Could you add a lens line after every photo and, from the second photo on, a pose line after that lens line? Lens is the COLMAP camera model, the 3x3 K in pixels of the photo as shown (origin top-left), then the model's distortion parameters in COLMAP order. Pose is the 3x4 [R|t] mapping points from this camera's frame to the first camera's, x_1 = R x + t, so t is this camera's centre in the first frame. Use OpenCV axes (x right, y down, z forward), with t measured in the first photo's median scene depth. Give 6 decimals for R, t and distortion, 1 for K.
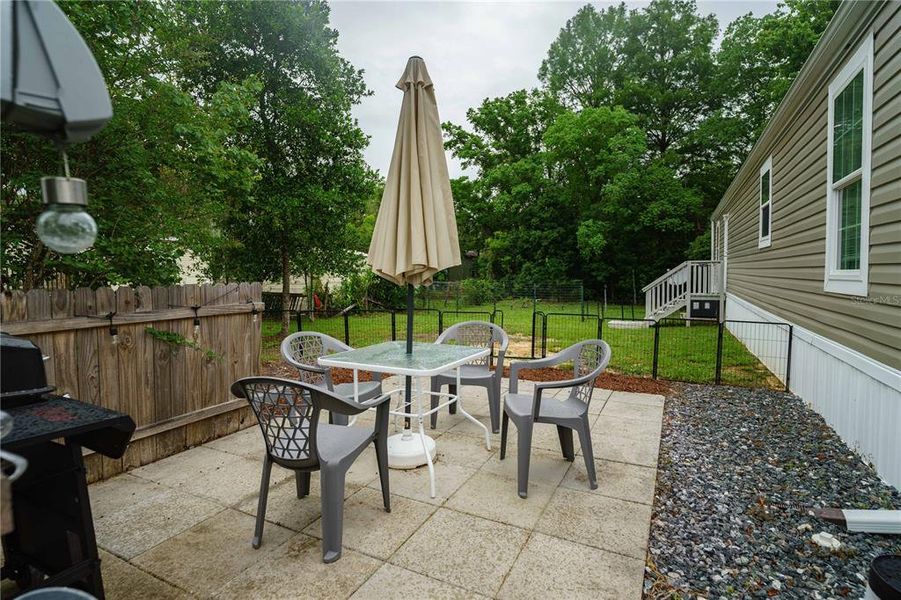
lens RADIAL K [[442.5, 0, 450.1], [0, 442.5, 303.7], [0, 0, 1]] dist [-0.005043, -0.001032]
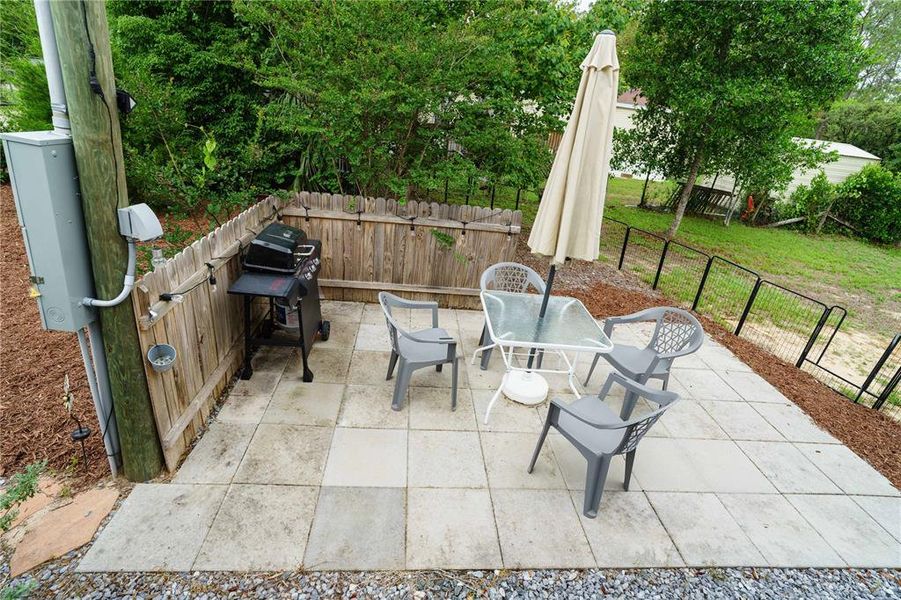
lens RADIAL K [[418.3, 0, 448.3], [0, 418.3, 304.6], [0, 0, 1]] dist [-0.003899, -0.000238]
pose [[0.507917, 0.426999, -0.748126, 0.571304], [-0.169762, 0.901080, 0.399044, -0.306866], [0.844512, -0.075678, 0.530162, 0.228174]]
